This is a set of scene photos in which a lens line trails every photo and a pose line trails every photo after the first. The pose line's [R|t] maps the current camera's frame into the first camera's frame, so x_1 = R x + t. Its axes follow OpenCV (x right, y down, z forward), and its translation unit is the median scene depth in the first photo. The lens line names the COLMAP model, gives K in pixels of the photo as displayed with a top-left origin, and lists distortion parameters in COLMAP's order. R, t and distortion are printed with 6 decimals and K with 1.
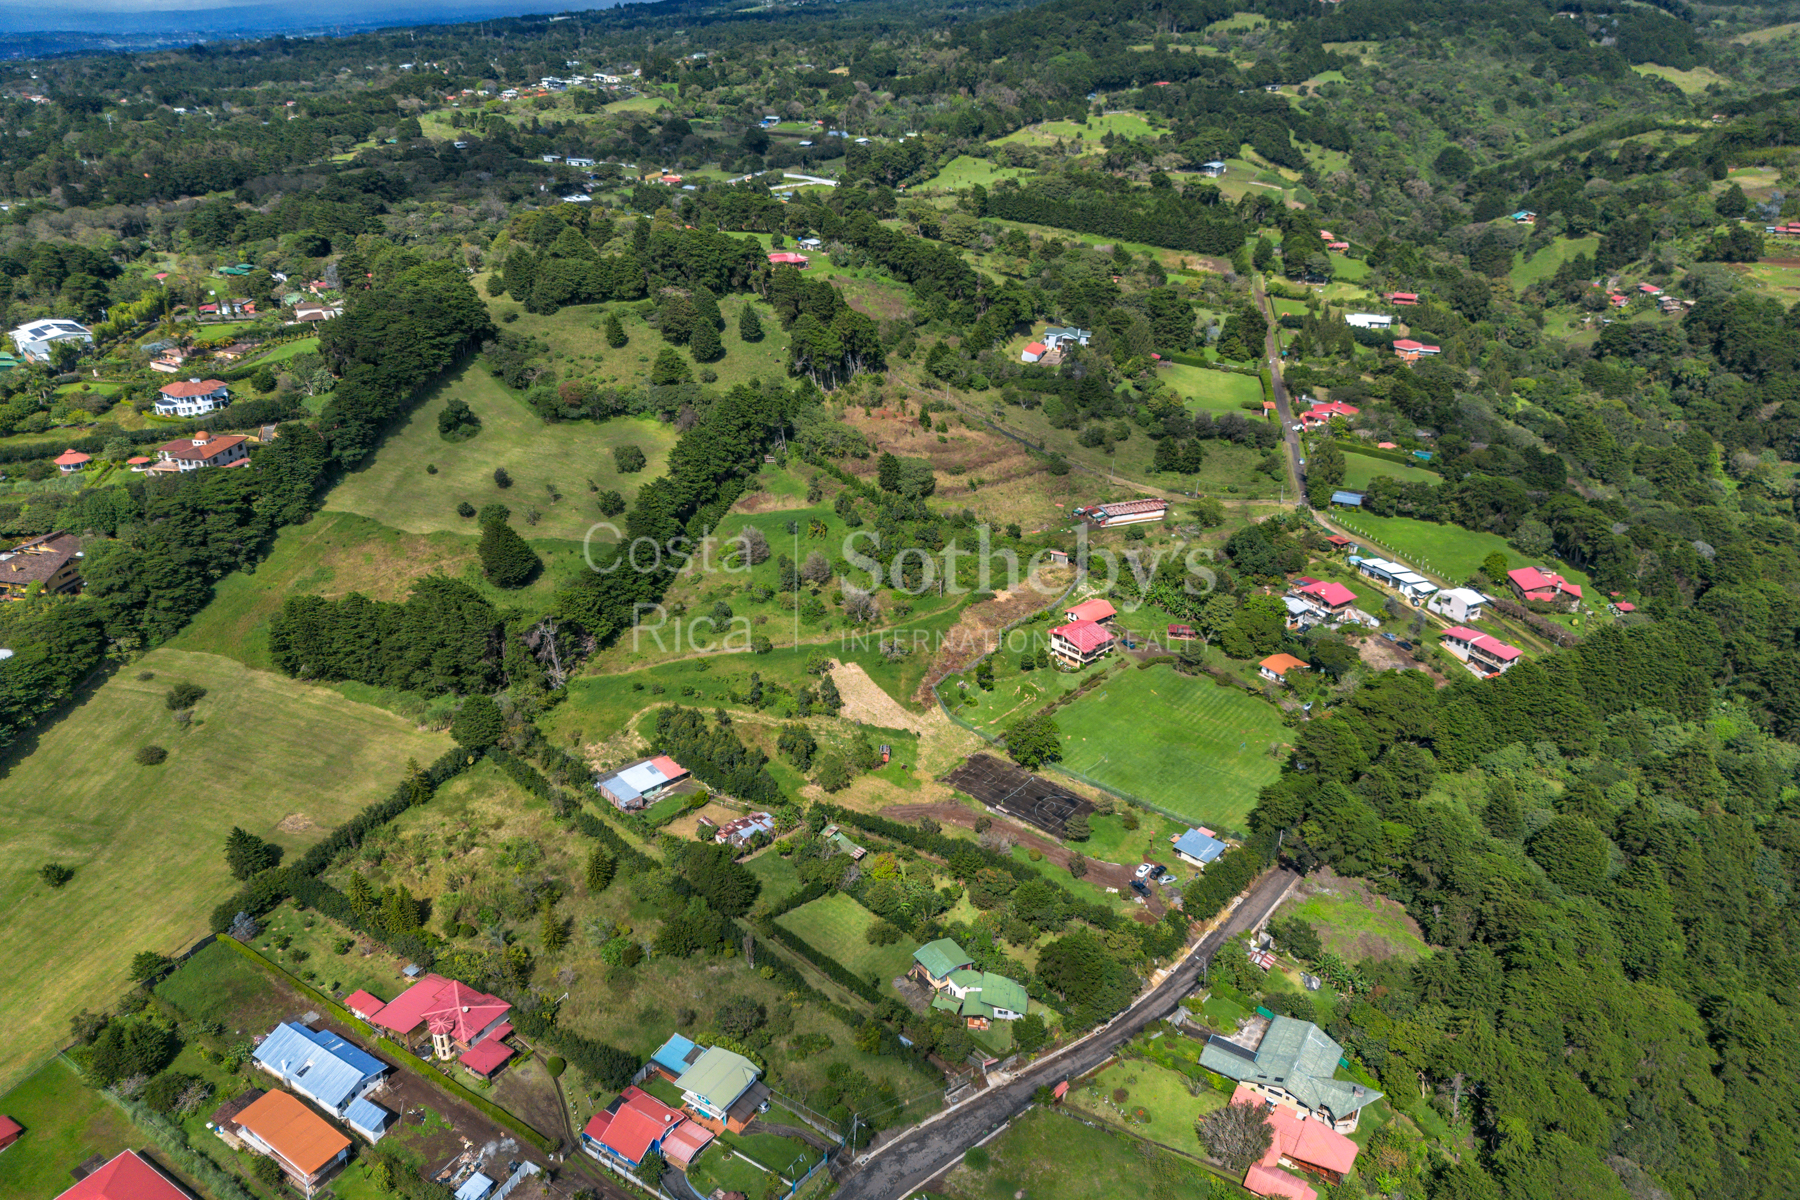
lens RADIAL K [[1265.4, 0, 900.0], [0, 1265.4, 600.0], [0, 0, 1]] dist [0.054199, -0.047866]
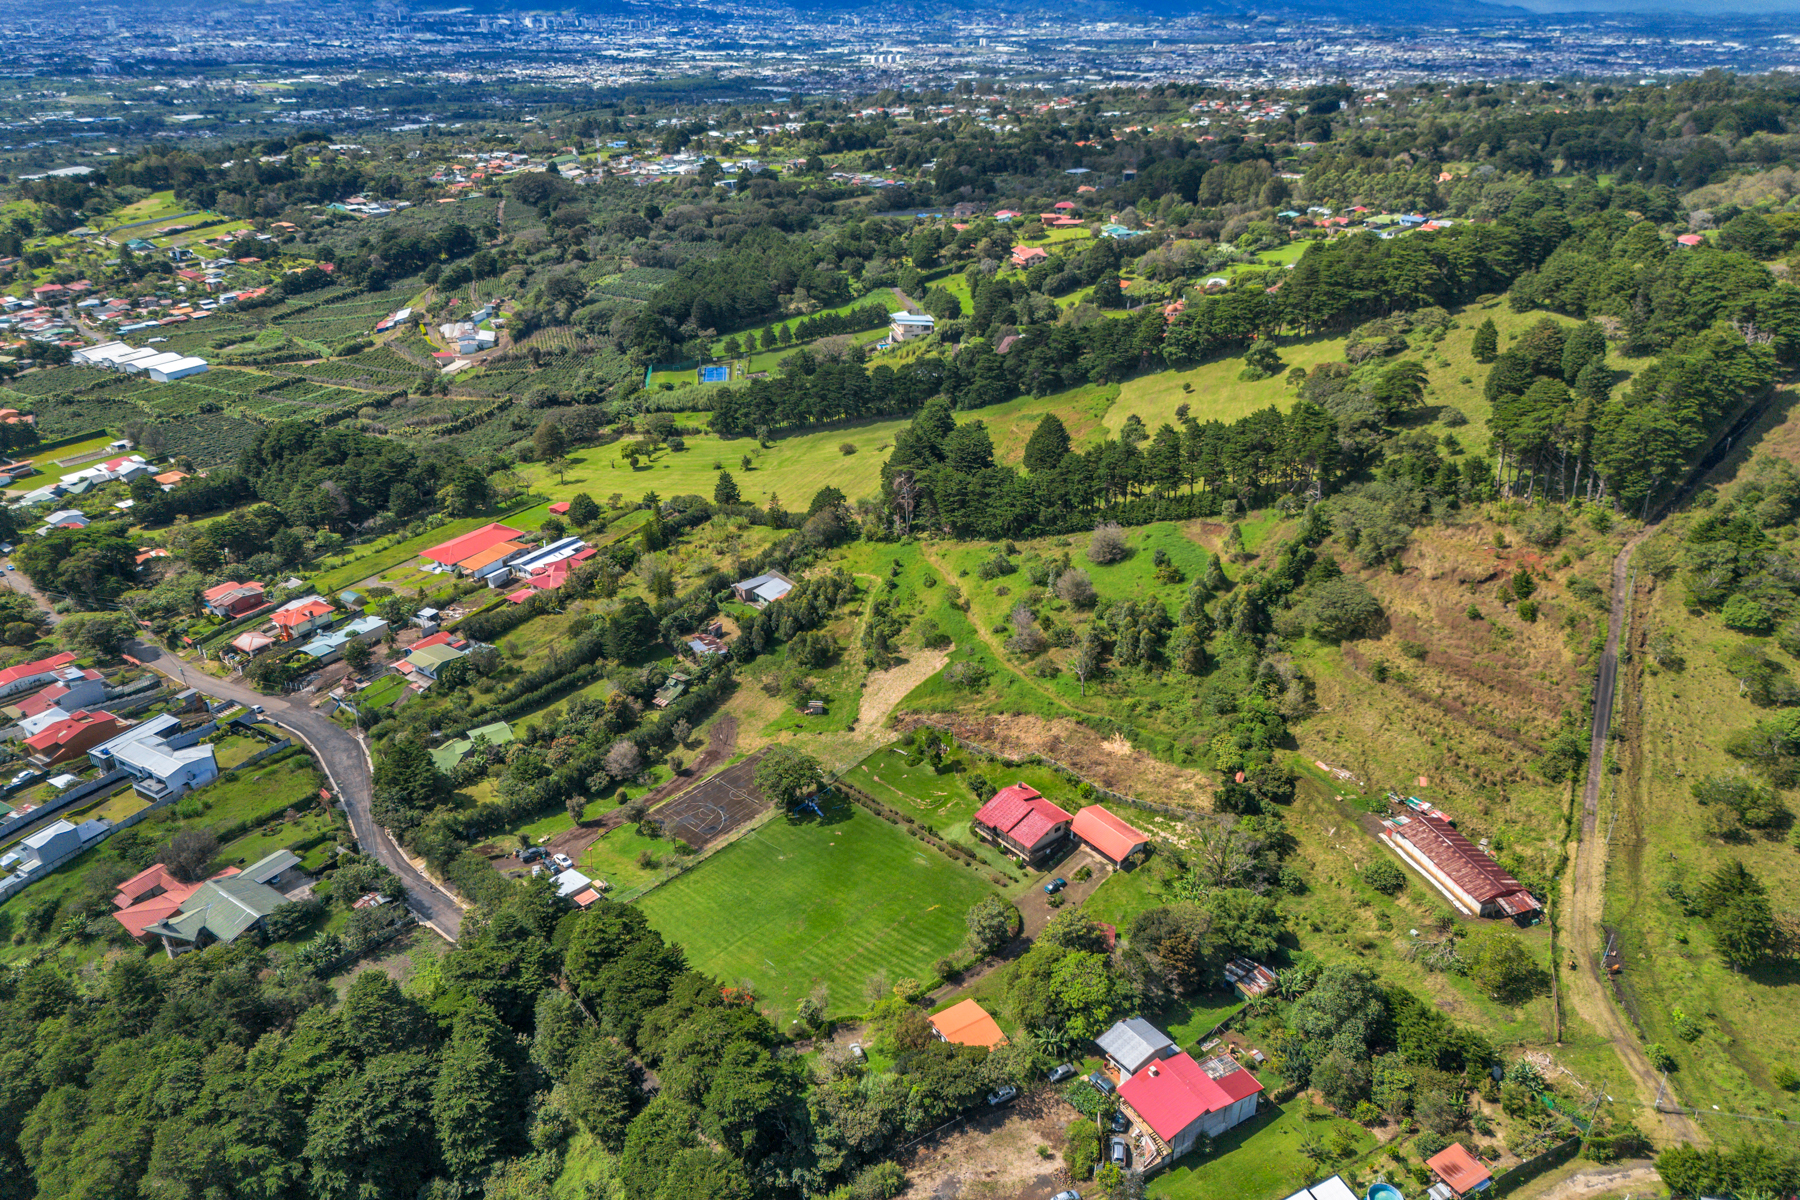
lens RADIAL K [[1265.4, 0, 900.0], [0, 1265.4, 600.0], [0, 0, 1]] dist [0.054199, -0.047866]
pose [[-0.036851, 0.438509, -0.897971, 0.769001], [-0.420924, 0.808169, 0.411930, -0.348035], [0.906347, 0.393157, 0.154798, 0.837356]]
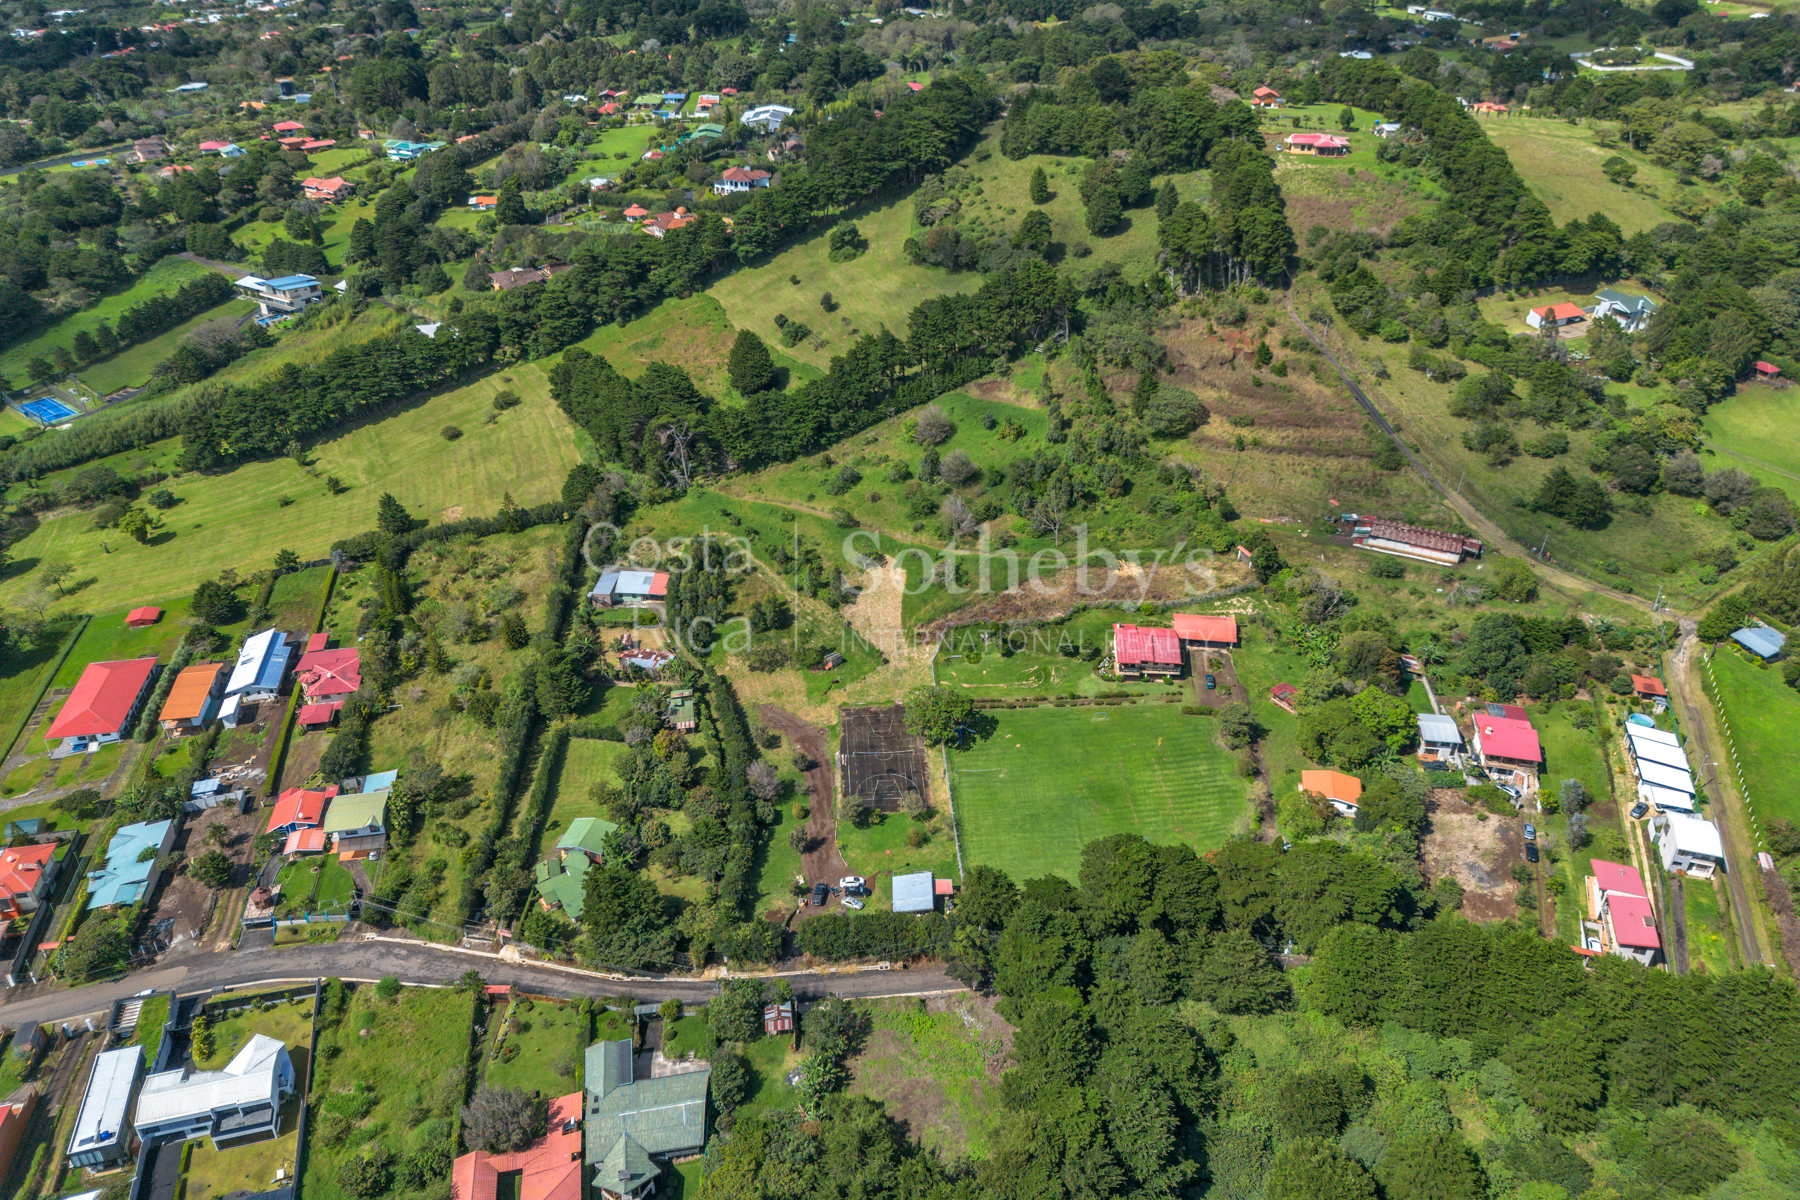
lens RADIAL K [[1265.4, 0, 900.0], [0, 1265.4, 600.0], [0, 0, 1]] dist [0.054199, -0.047866]
pose [[0.689295, 0.373306, -0.620899, 0.562628], [-0.307849, 0.926727, 0.215420, -0.132614], [0.655822, 0.042655, 0.753710, 0.306249]]
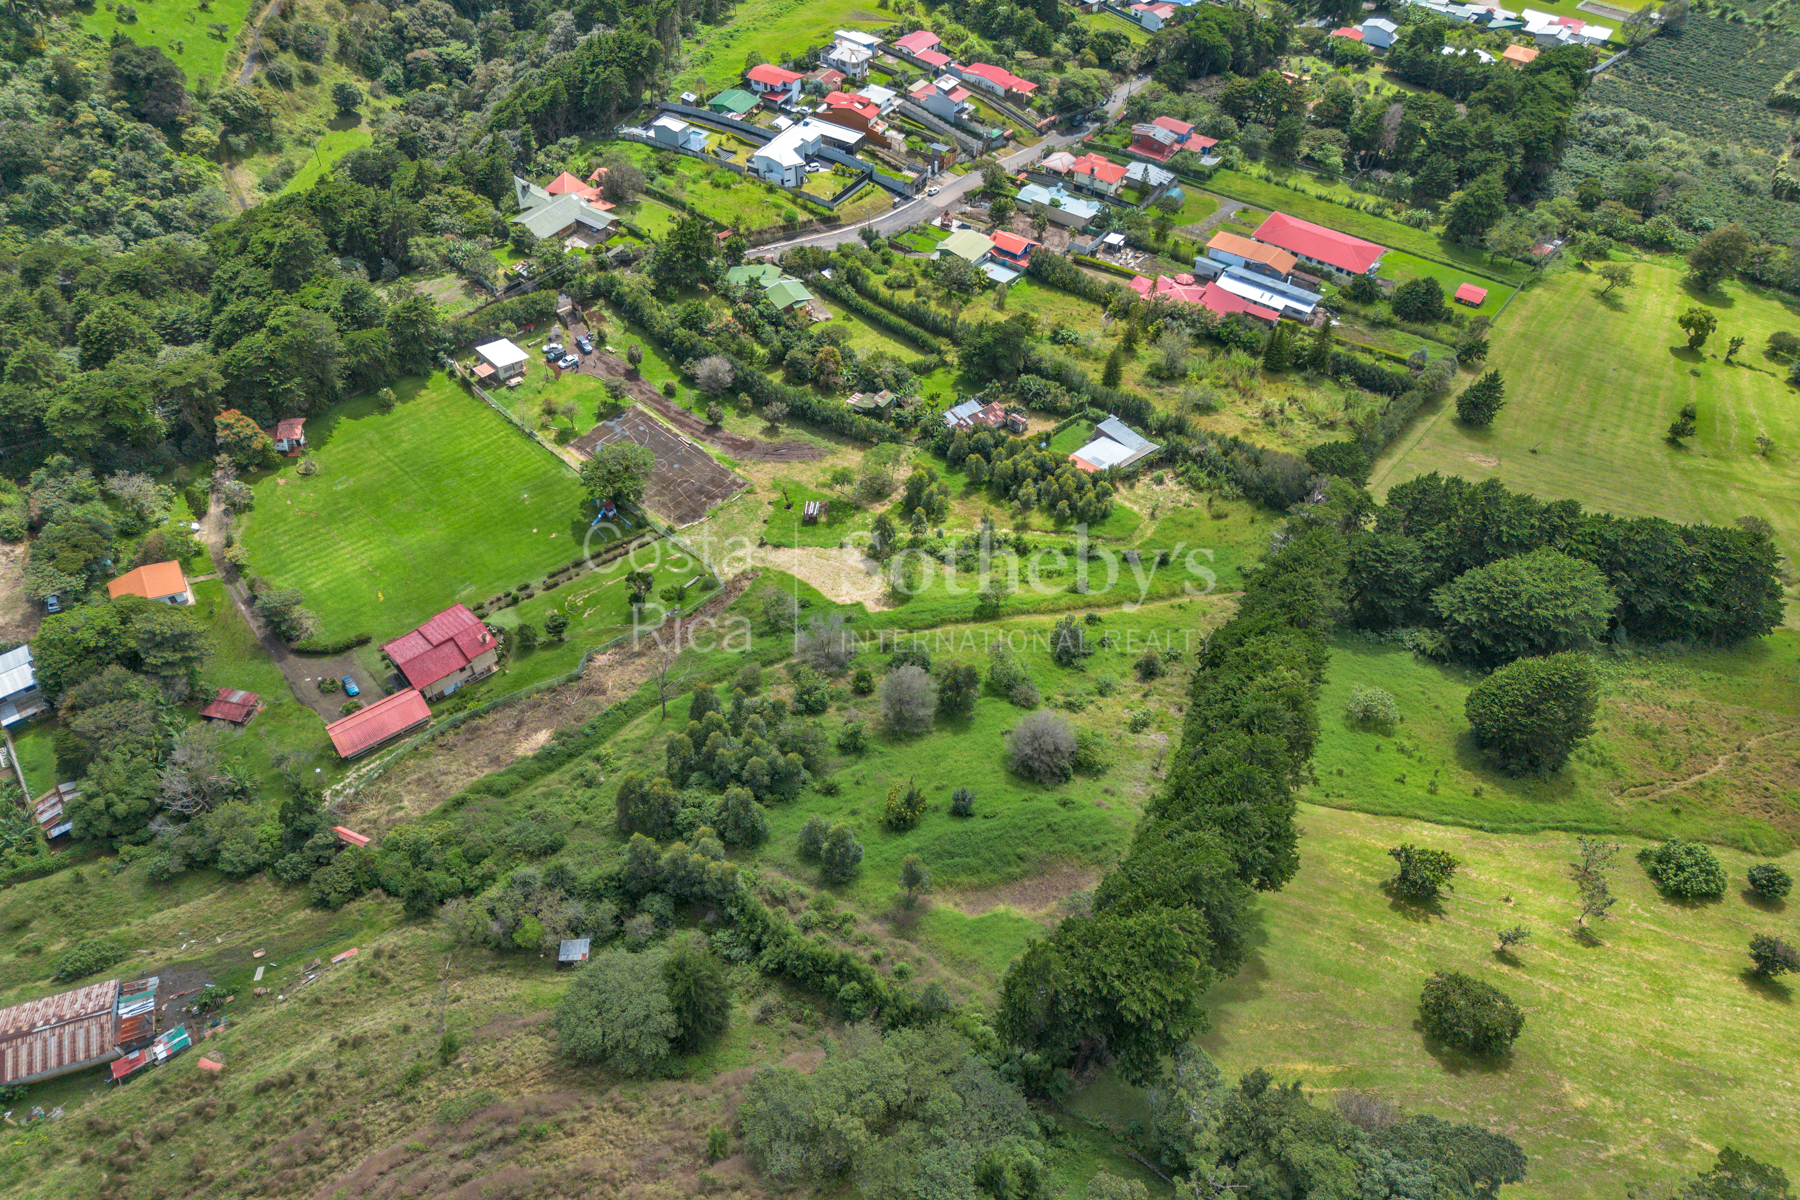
lens RADIAL K [[1265.4, 0, 900.0], [0, 1265.4, 600.0], [0, 0, 1]] dist [0.054199, -0.047866]
pose [[-0.998358, -0.055382, 0.014605, -0.076738], [-0.003157, 0.307818, 0.951440, -0.564773], [-0.057189, 0.949832, -0.307488, 1.223786]]
